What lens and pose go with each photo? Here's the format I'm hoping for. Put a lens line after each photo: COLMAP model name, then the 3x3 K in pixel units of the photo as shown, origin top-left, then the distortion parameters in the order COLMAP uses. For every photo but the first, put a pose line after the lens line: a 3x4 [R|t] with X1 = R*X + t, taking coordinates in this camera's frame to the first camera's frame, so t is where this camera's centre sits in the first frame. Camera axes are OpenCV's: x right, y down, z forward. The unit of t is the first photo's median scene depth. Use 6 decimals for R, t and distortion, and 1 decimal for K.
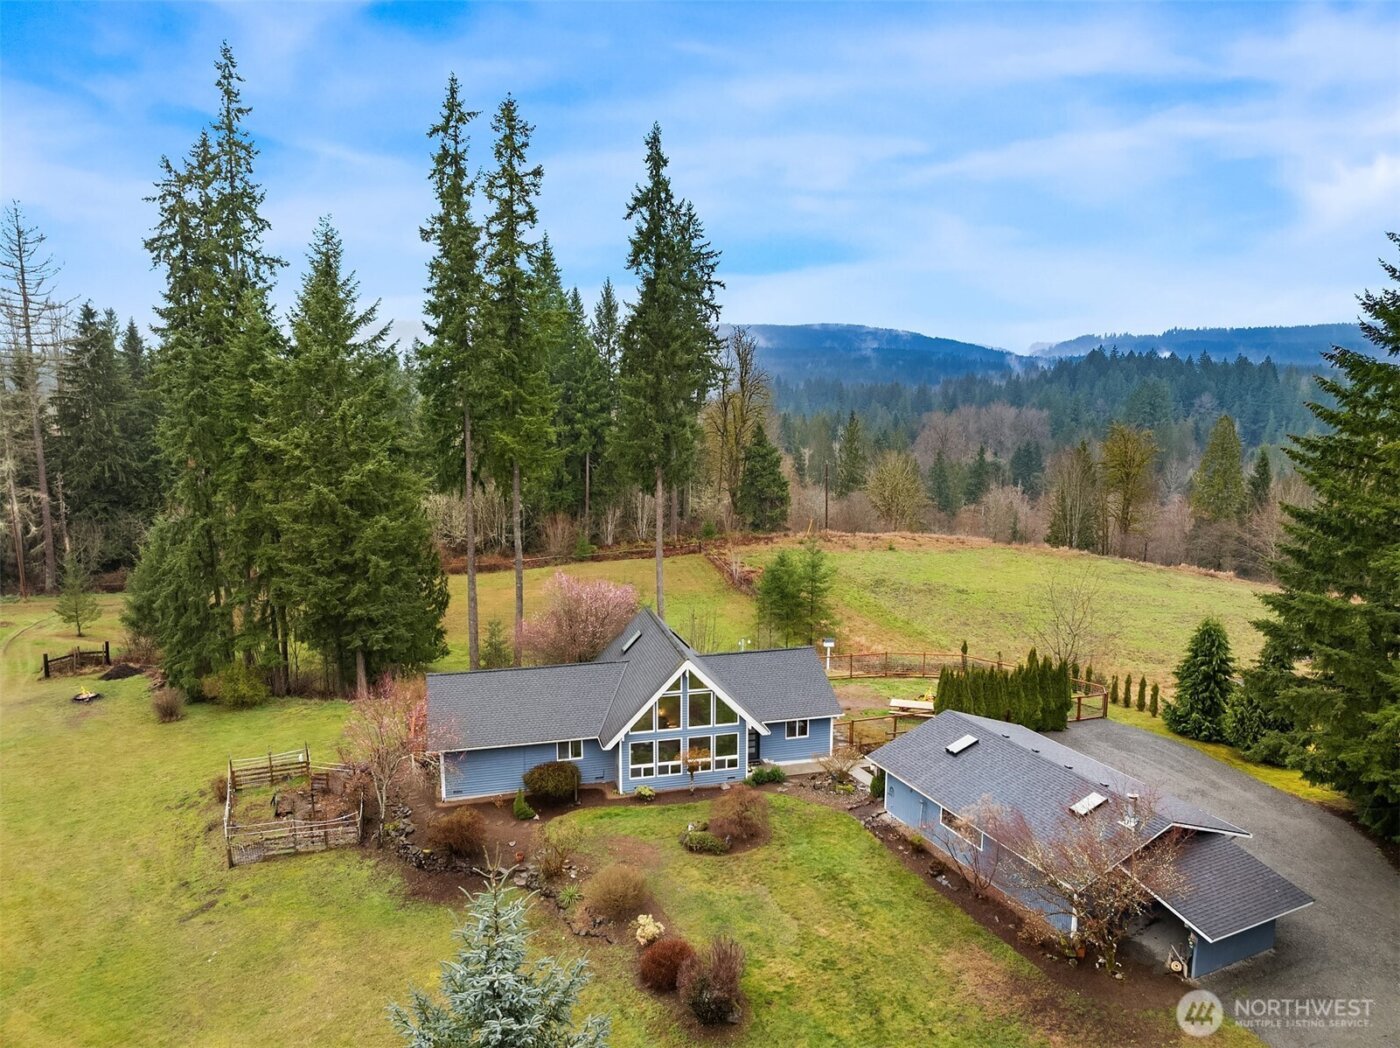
lens RADIAL K [[994.1, 0, 700.0], [0, 994.1, 524.0], [0, 0, 1]] dist [-0.046650, -0.000346]
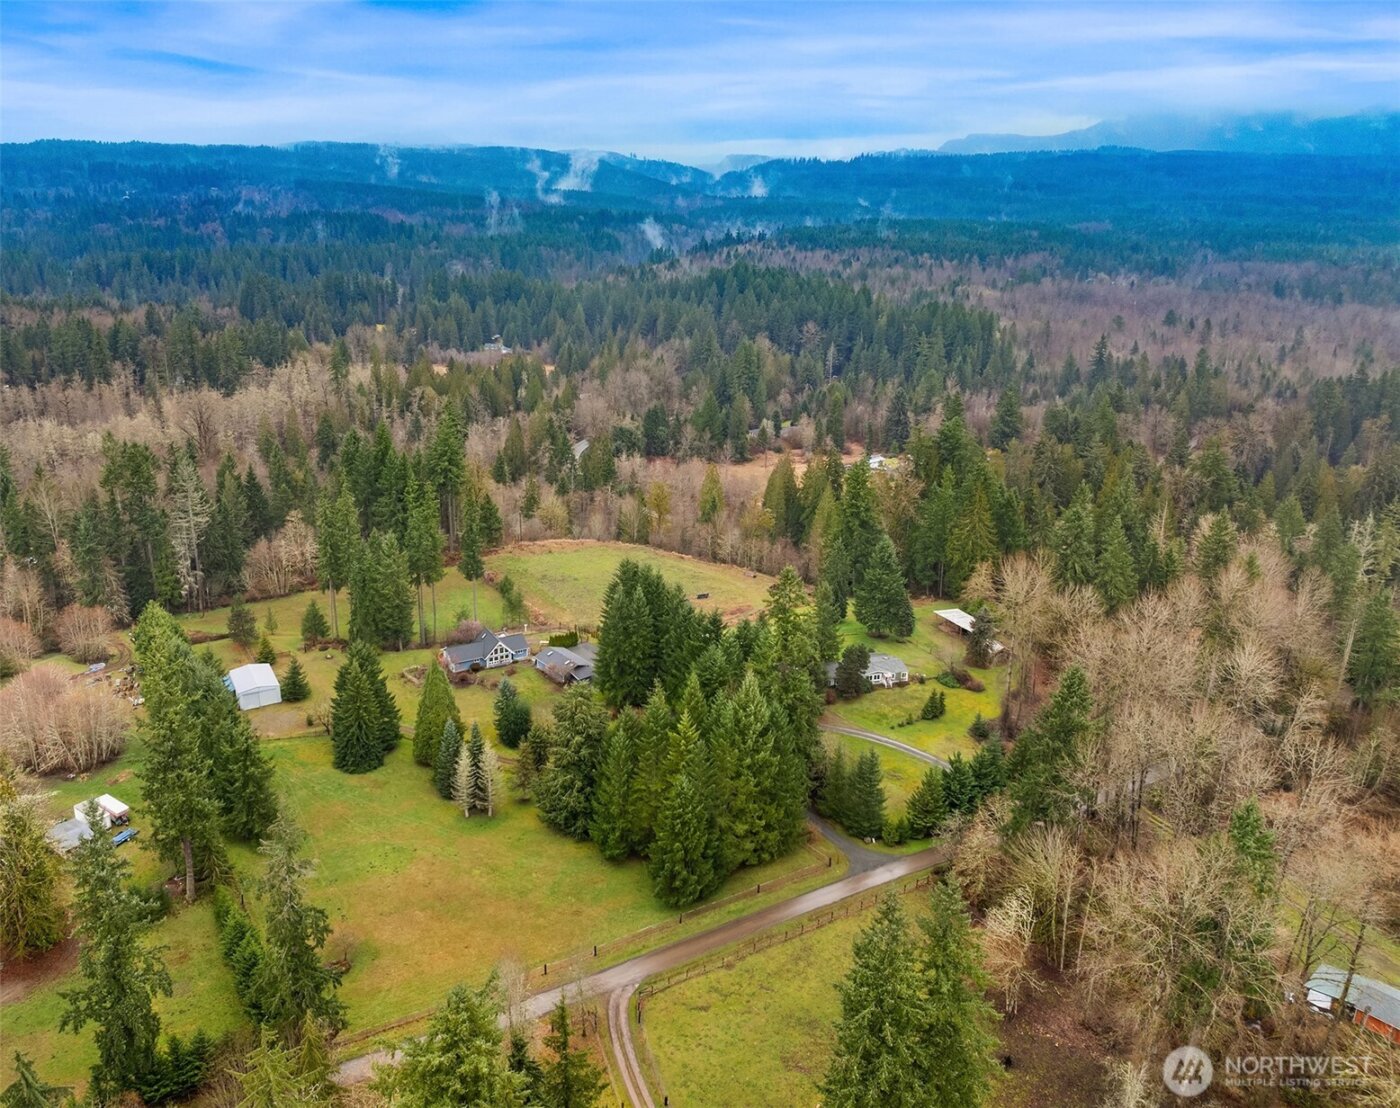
lens RADIAL K [[1117.3, 0, 615.9], [0, 1117.3, 518.1], [0, 0, 1]] dist [-0.035957, -0.000800]
pose [[0.975936, -0.068411, 0.207047, -0.564579], [0.037001, 0.987696, 0.151943, -1.325992], [-0.214894, -0.140626, 0.966460, -4.553812]]
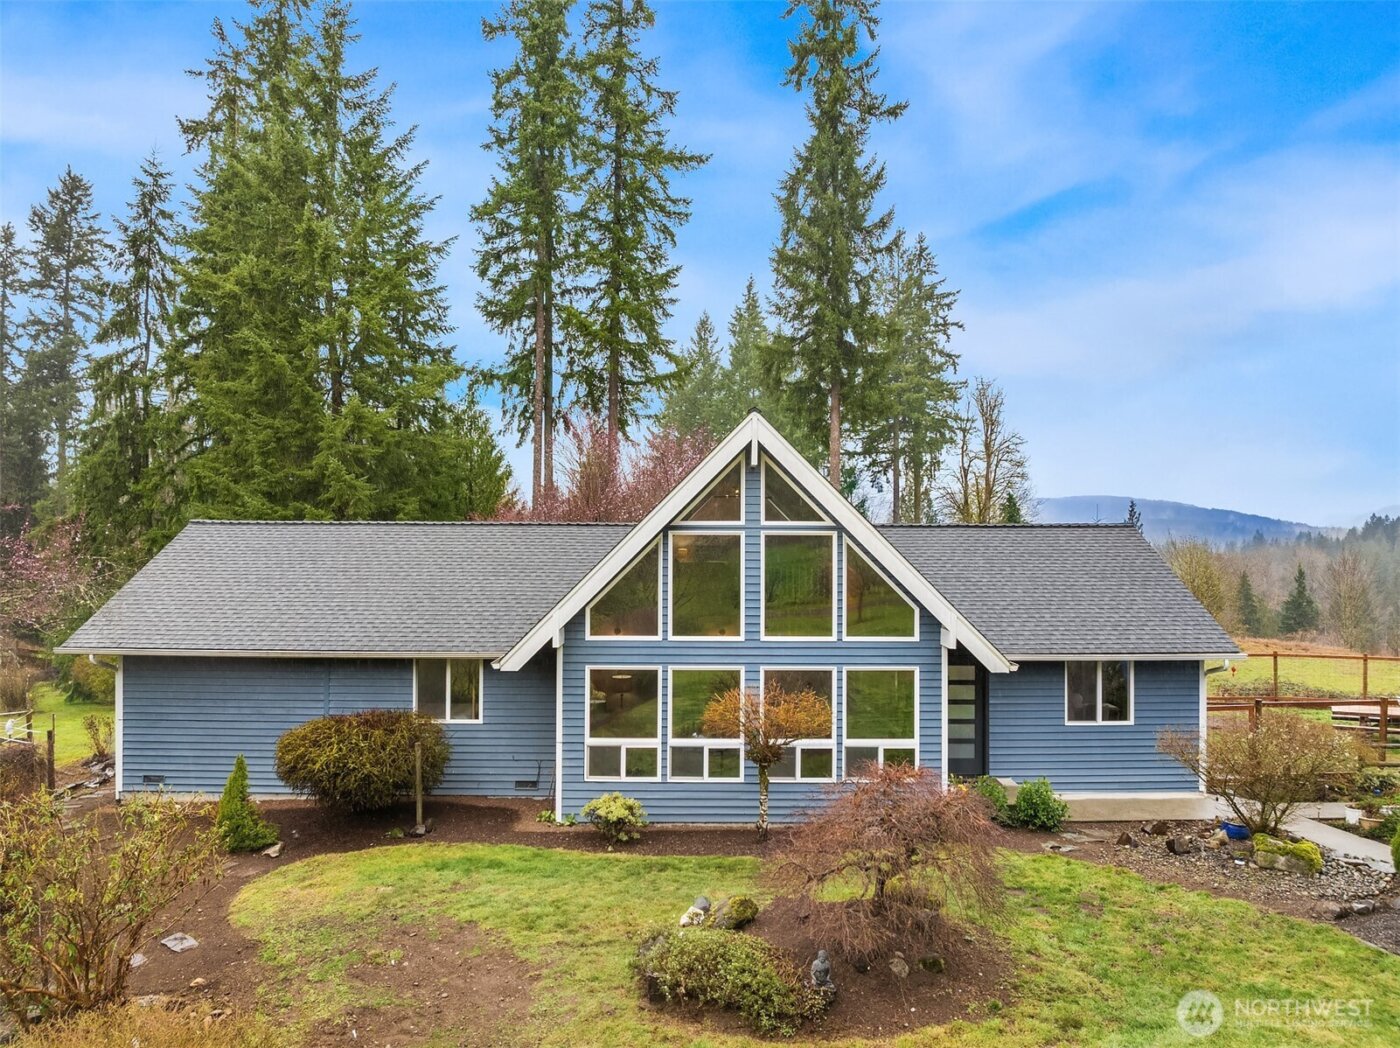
lens RADIAL K [[994.1, 0, 700.0], [0, 994.1, 524.0], [0, 0, 1]] dist [-0.046650, -0.000346]
pose [[0.969191, 0.002316, -0.246300, 0.048867], [-0.046005, 0.984061, -0.171776, 0.220351], [0.241977, 0.177815, 0.953850, 0.648194]]
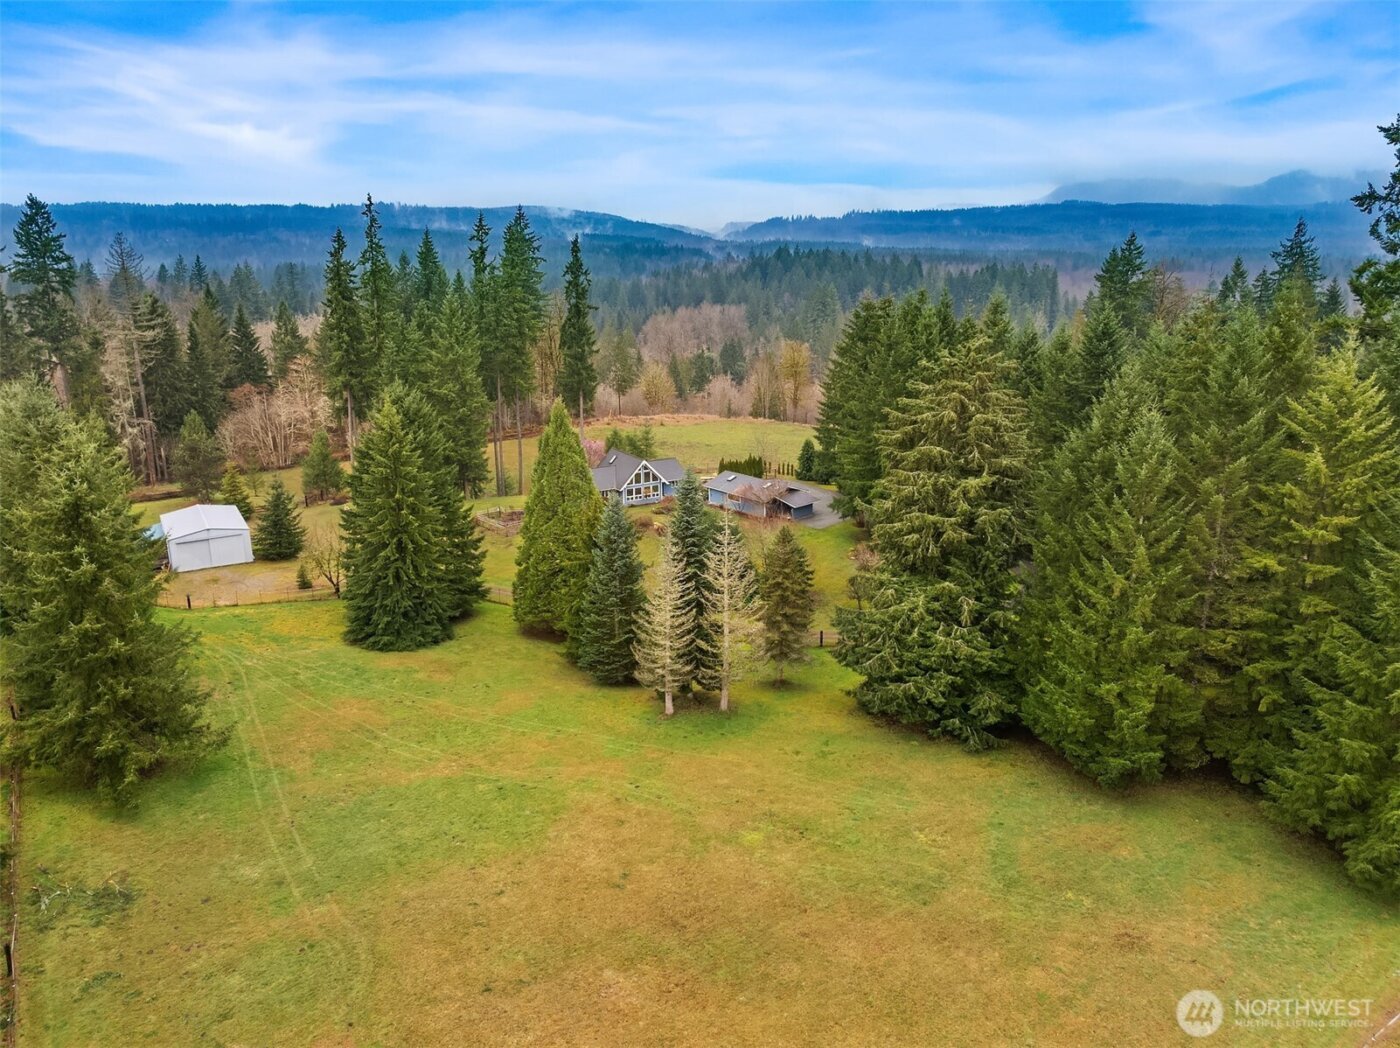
lens RADIAL K [[994.1, 0, 700.0], [0, 994.1, 524.0], [0, 0, 1]] dist [-0.046650, -0.000346]
pose [[0.956921, -0.085630, 0.277436, -0.680391], [0.053195, 0.991053, 0.122407, -0.032574], [-0.285435, -0.102375, 0.952914, -1.898062]]
